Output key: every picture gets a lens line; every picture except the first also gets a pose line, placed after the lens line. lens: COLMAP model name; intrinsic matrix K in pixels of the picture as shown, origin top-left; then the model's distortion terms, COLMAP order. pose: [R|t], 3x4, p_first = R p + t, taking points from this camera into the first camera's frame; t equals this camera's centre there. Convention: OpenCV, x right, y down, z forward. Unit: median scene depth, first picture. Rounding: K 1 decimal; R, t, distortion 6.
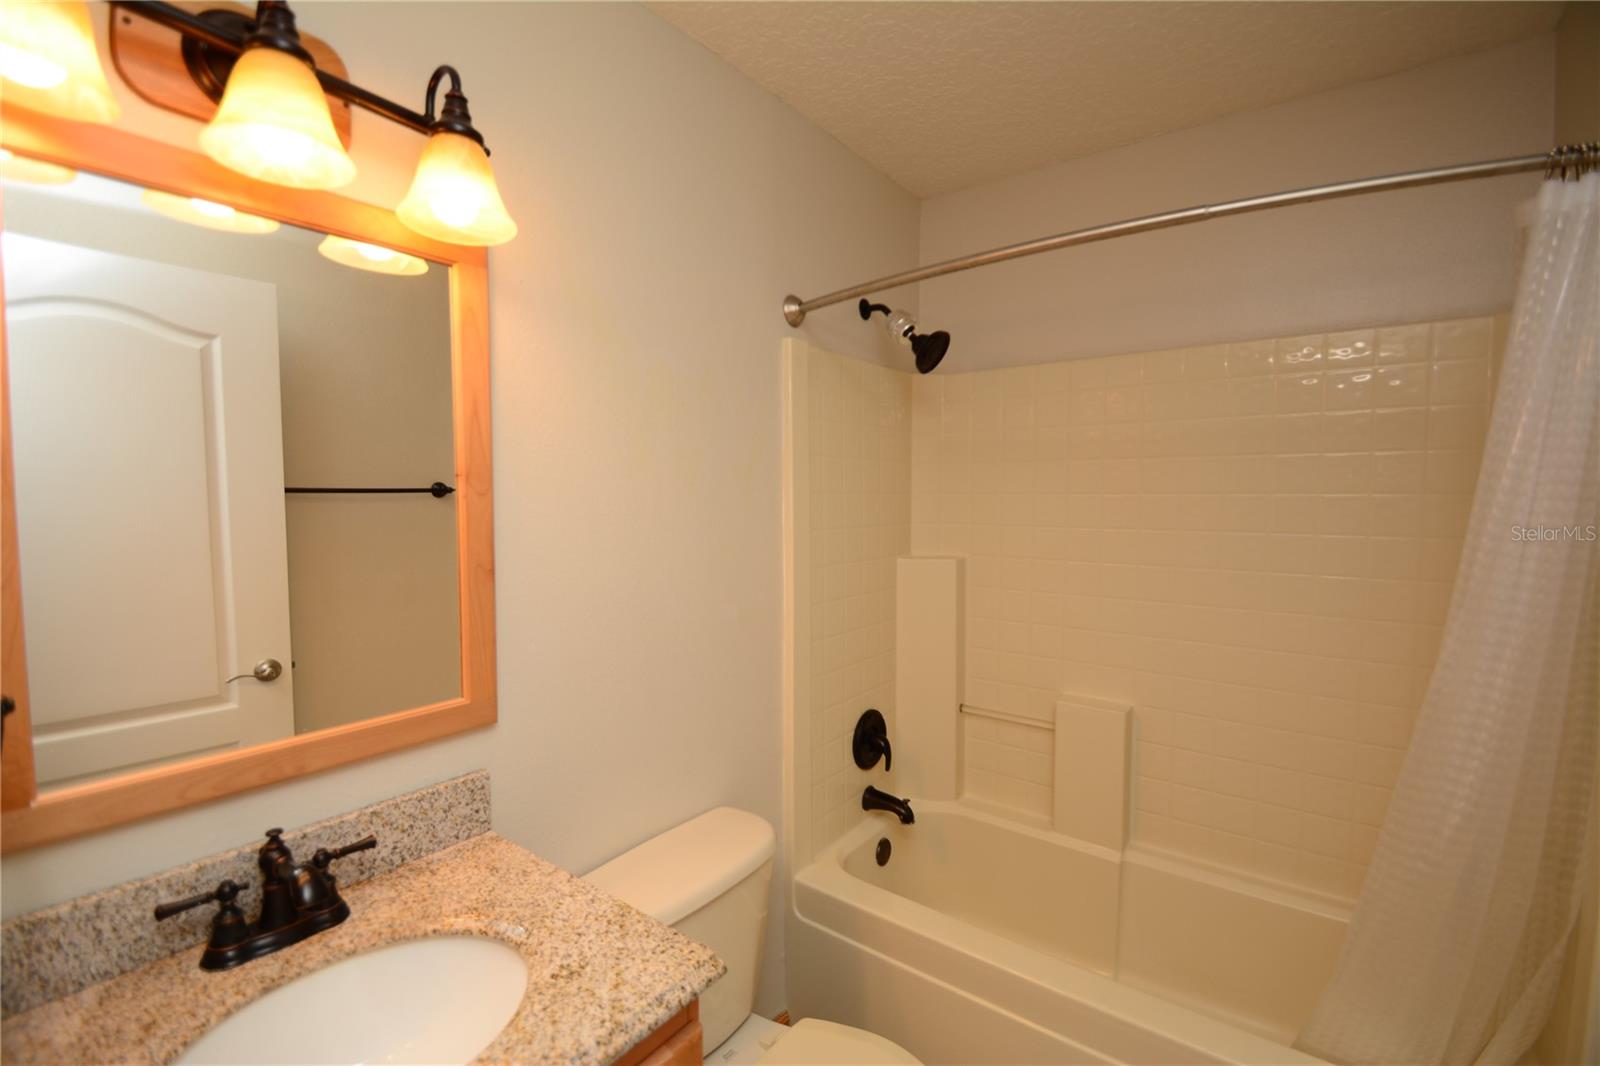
lens RADIAL K [[701.7, 0, 804.2], [0, 701.7, 535.3], [0, 0, 1]] dist [0.025342, -0.022529]
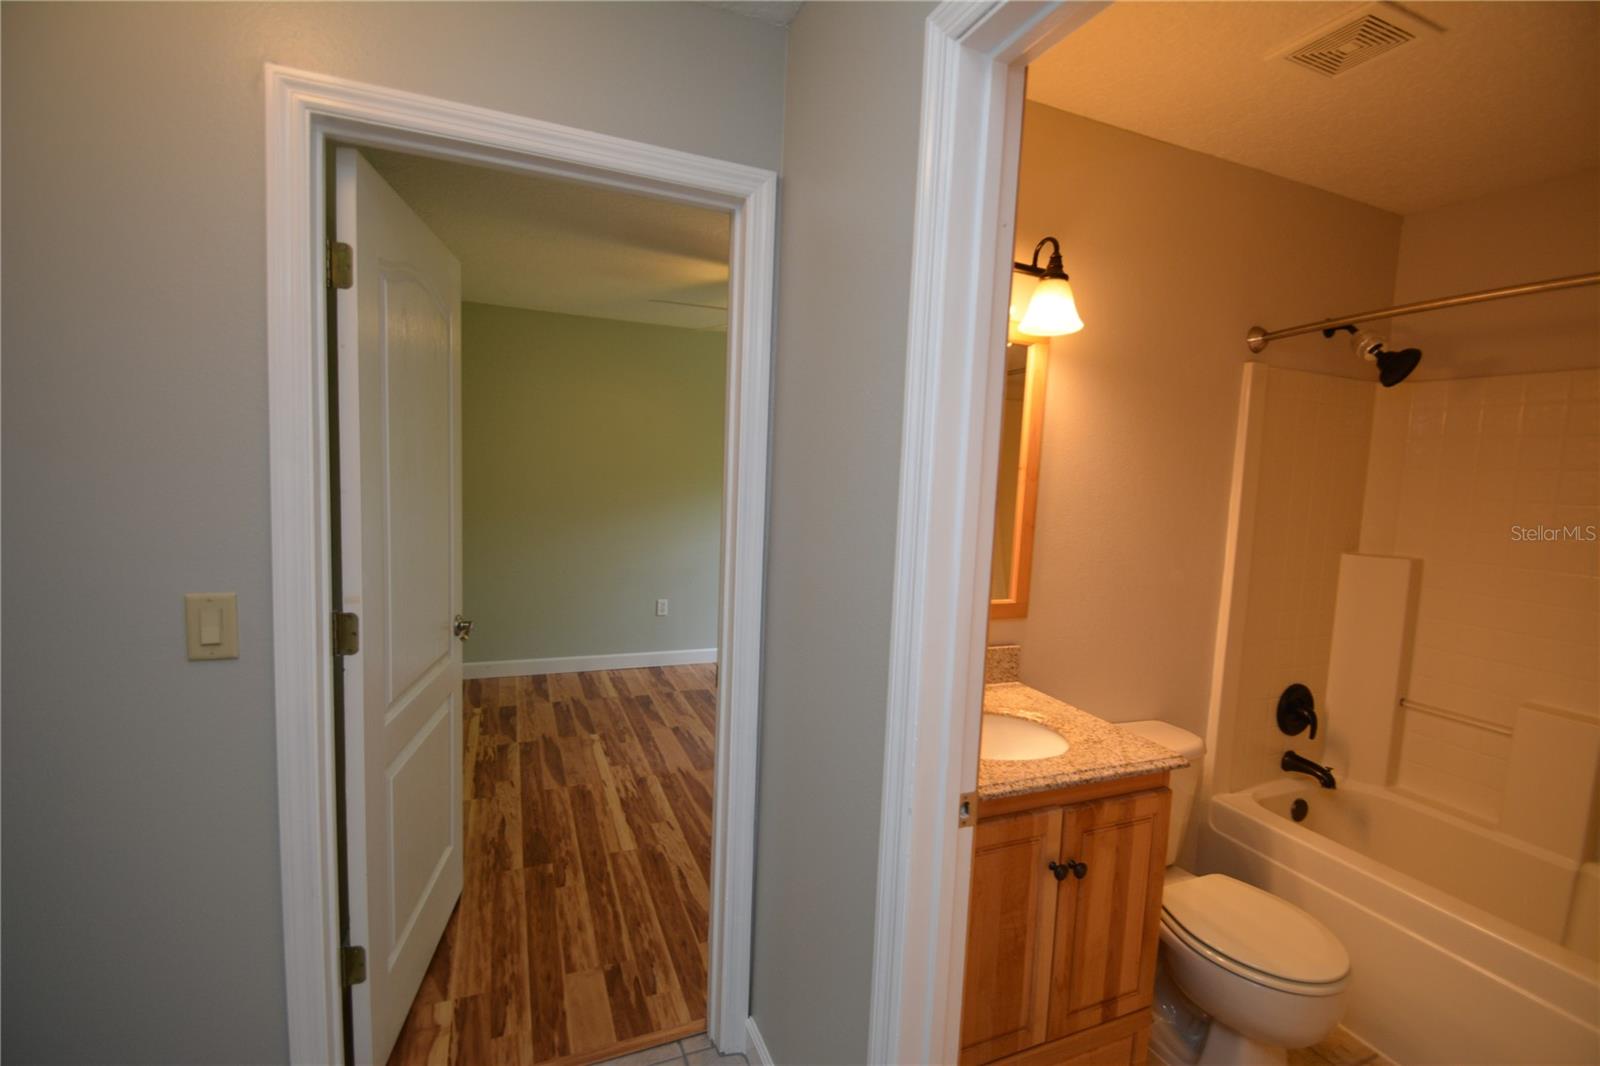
lens RADIAL K [[701.7, 0, 804.2], [0, 701.7, 535.3], [0, 0, 1]] dist [0.025342, -0.022529]
pose [[0.861603, 0.083597, -0.500652, -0.045149], [-0.074678, 0.996488, 0.037871, 0.028652], [0.502060, 0.004758, 0.864820, -0.414923]]
